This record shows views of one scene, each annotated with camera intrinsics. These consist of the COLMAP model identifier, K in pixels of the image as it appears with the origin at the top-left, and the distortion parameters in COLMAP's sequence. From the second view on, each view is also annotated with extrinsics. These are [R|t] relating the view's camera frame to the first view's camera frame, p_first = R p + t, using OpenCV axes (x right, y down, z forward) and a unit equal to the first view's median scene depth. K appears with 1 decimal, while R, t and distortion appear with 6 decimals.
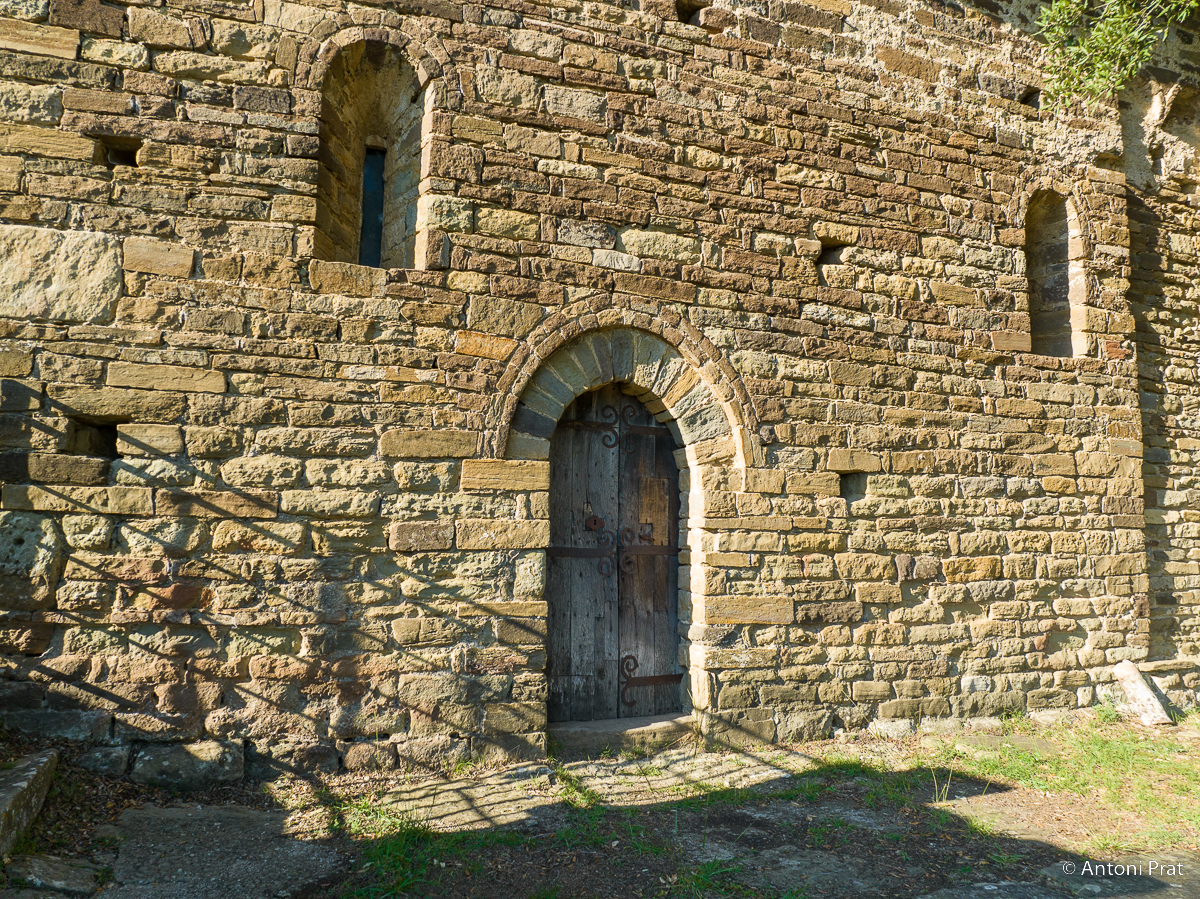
lens RADIAL K [[845.2, 0, 596.2], [0, 845.2, 455.7], [0, 0, 1]] dist [-0.038791, 0.008392]
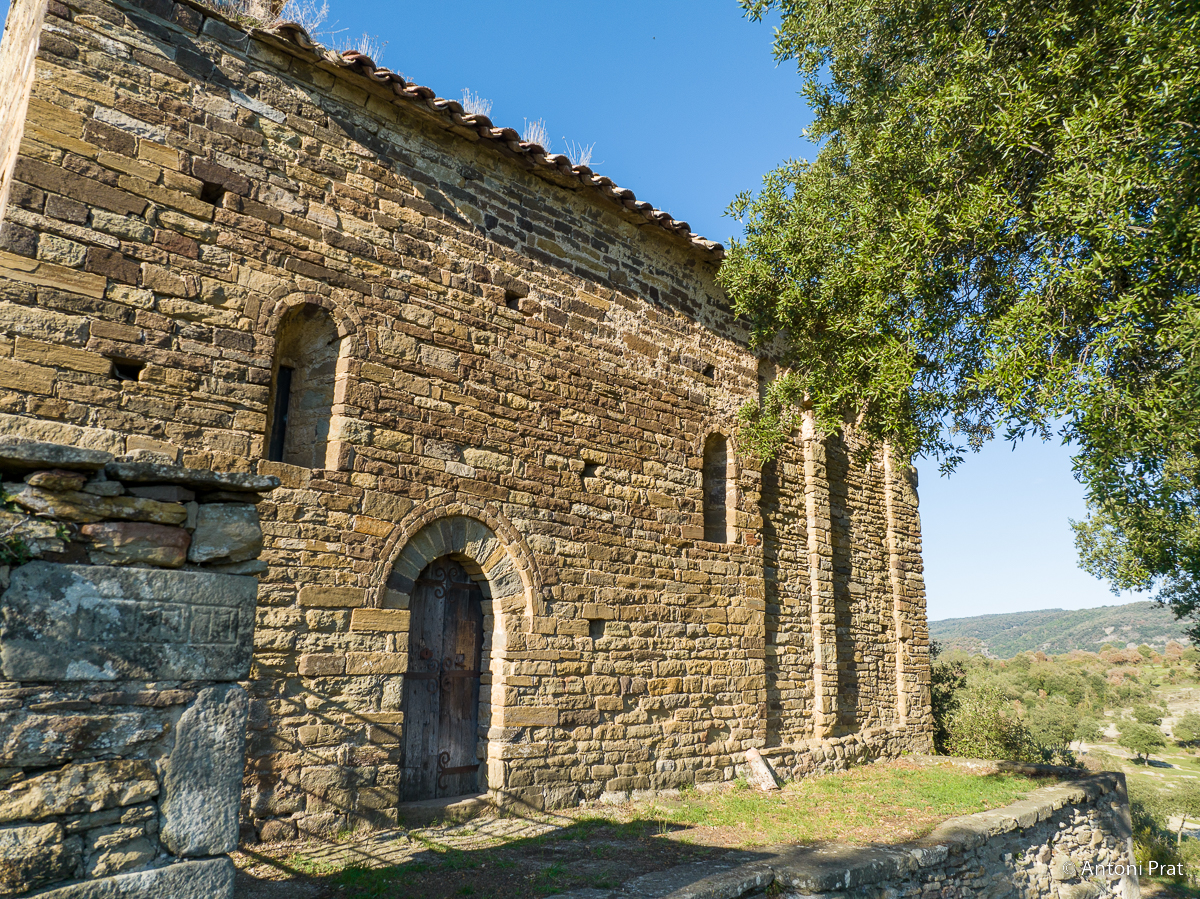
lens RADIAL K [[845.2, 0, 595.3], [0, 845.2, 449.7], [0, 0, 1]] dist [-0.038791, 0.008392]
pose [[0.921064, 0.101257, 0.376017, -0.299311], [-0.051673, 0.988844, -0.139708, -0.071688], [-0.385968, 0.109250, 0.916020, -0.407695]]
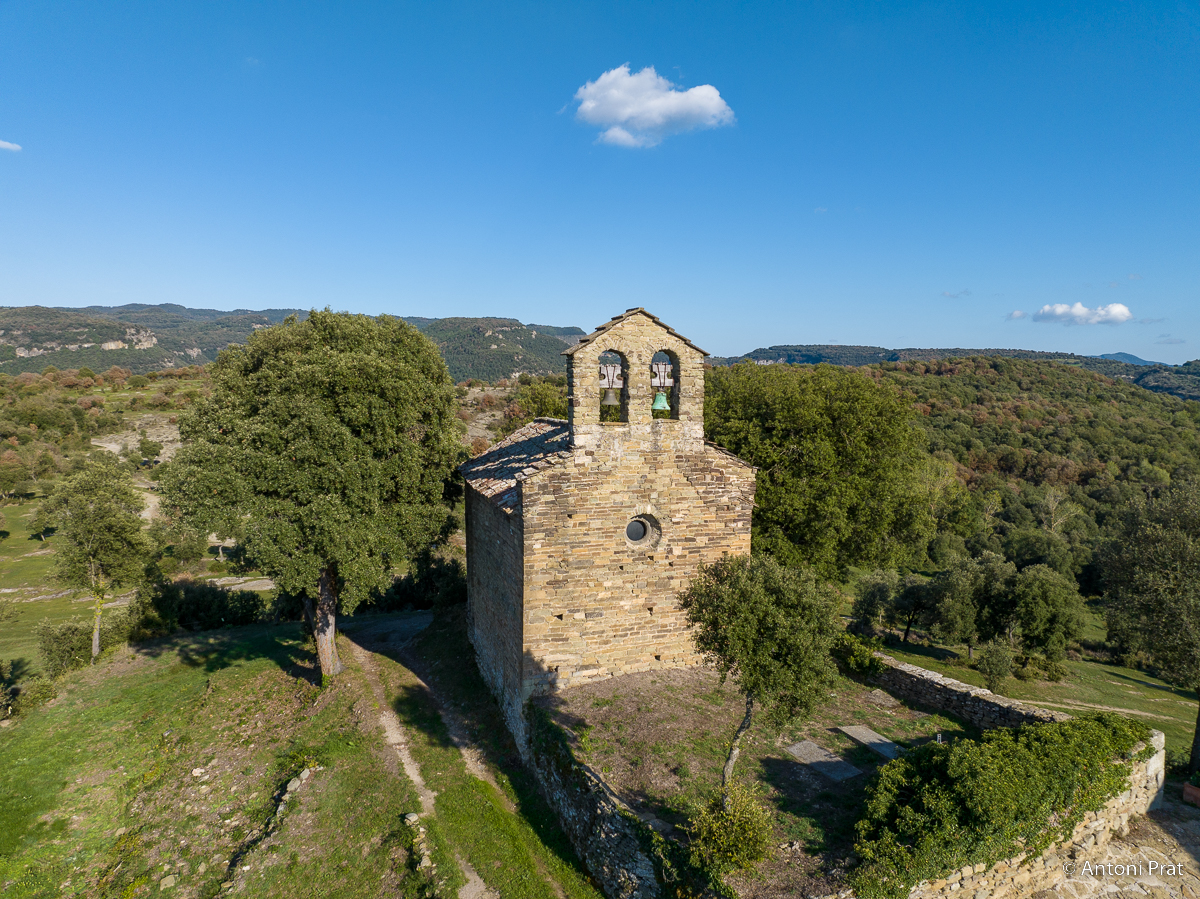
lens RADIAL K [[845.2, 0, 598.3], [0, 845.2, 448.4], [0, 0, 1]] dist [-0.038791, 0.008392]
pose [[-0.008299, -0.089853, 0.995920, -5.377924], [-0.135326, 0.986893, 0.087911, -1.472637], [-0.990766, -0.134044, -0.020350, 1.825724]]
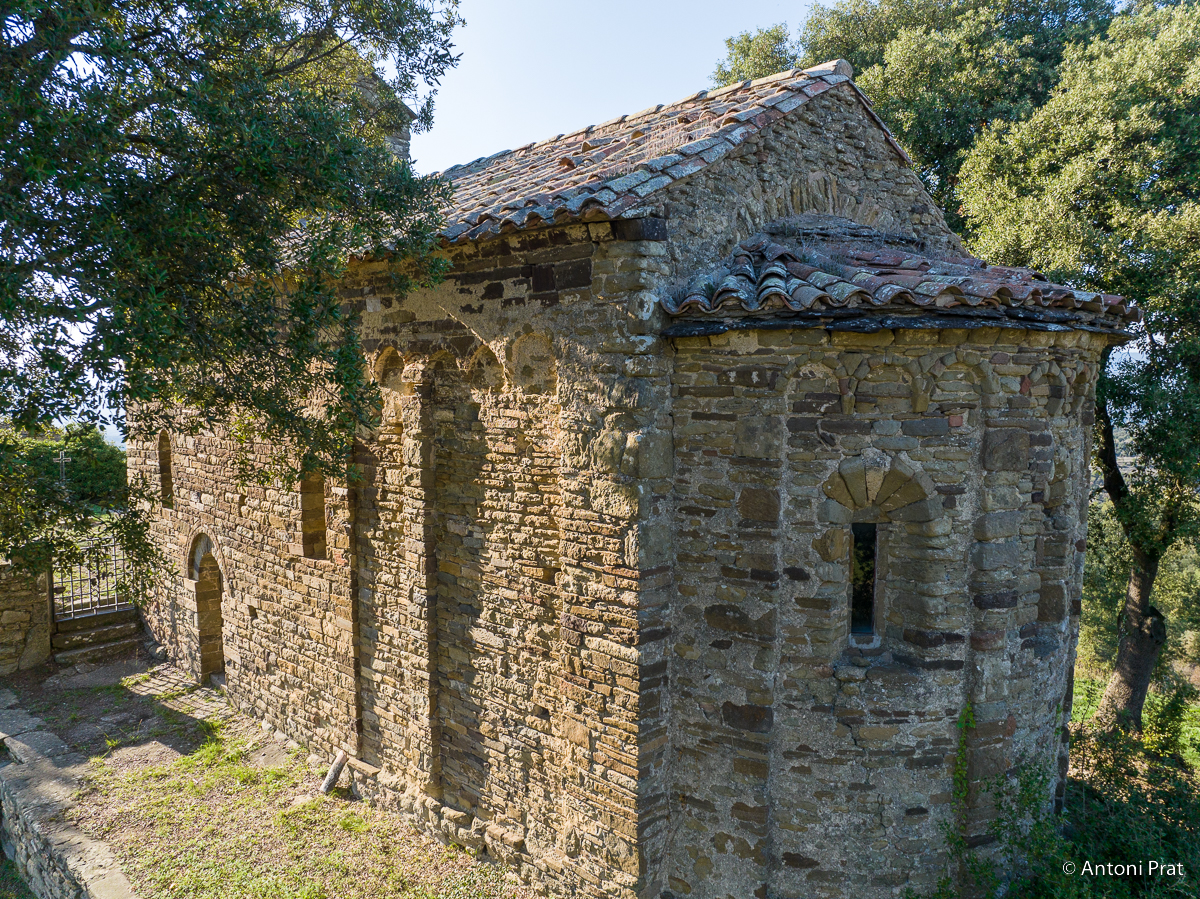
lens RADIAL K [[845.2, 0, 593.7], [0, 845.2, 451.5], [0, 0, 1]] dist [-0.038791, 0.008392]
pose [[0.436624, 0.072372, -0.896728, 2.664279], [0.106799, 0.985541, 0.131541, -0.576121], [0.893282, -0.153204, 0.422582, 0.980033]]
